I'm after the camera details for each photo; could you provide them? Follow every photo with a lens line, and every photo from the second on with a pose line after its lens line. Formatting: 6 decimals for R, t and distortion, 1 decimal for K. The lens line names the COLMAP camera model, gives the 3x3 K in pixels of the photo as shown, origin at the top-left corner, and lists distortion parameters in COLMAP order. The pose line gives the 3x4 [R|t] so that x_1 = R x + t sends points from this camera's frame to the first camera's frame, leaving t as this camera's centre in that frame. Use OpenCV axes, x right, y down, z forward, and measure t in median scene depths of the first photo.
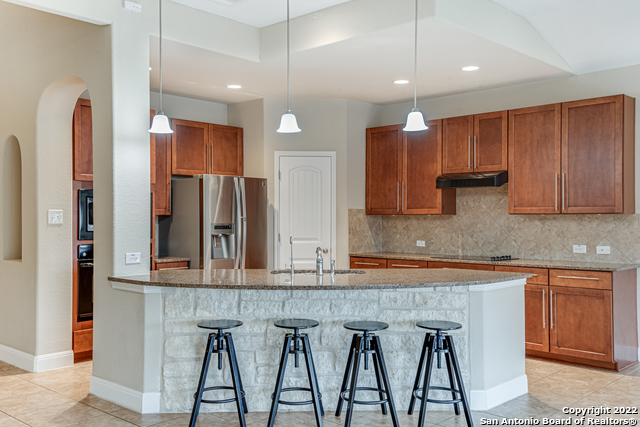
lens RADIAL K [[613.5, 0, 320.1], [0, 613.5, 208.2], [0, 0, 1]] dist [0.079610, 0.000000]
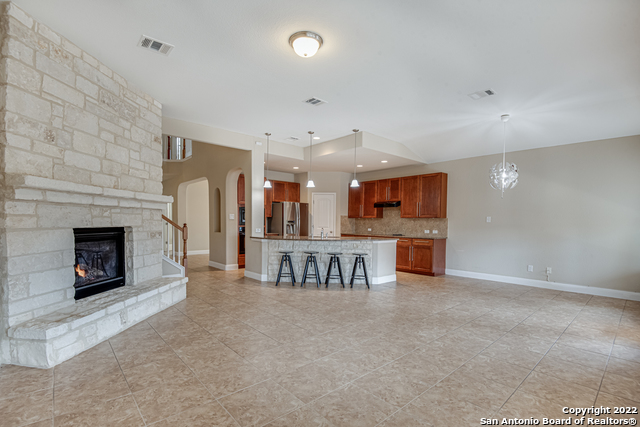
lens RADIAL K [[301.6, 0, 313.1], [0, 301.6, 233.9], [0, 0, 1]] dist [-0.019221, -0.008152]
pose [[0.993581, 0.017048, -0.111830, 0.080096], [-0.011085, 0.998494, 0.053730, 0.012242], [0.112577, -0.052145, 0.992274, -0.268058]]
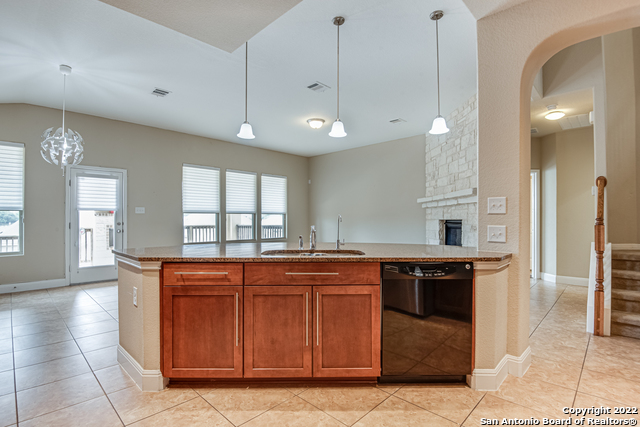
lens RADIAL K [[301.6, 0, 323.1], [0, 301.6, 224.0], [0, 0, 1]] dist [-0.019221, -0.008152]
pose [[-0.999918, 0.001579, 0.012722, -0.012992], [0.001610, 0.999996, 0.002430, 0.044027], [-0.012718, 0.002450, -0.999916, 1.072368]]
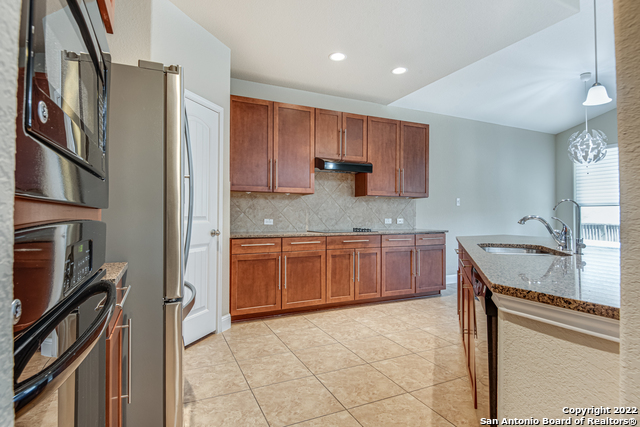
lens RADIAL K [[334.7, 0, 312.6], [0, 334.7, 209.3], [0, 0, 1]] dist [0.027171, 0.000256]
pose [[0.379967, 0.017210, 0.924840, -0.365839], [-0.019456, 0.999754, -0.010611, 0.045170], [-0.924795, -0.013962, 0.380208, 0.789581]]
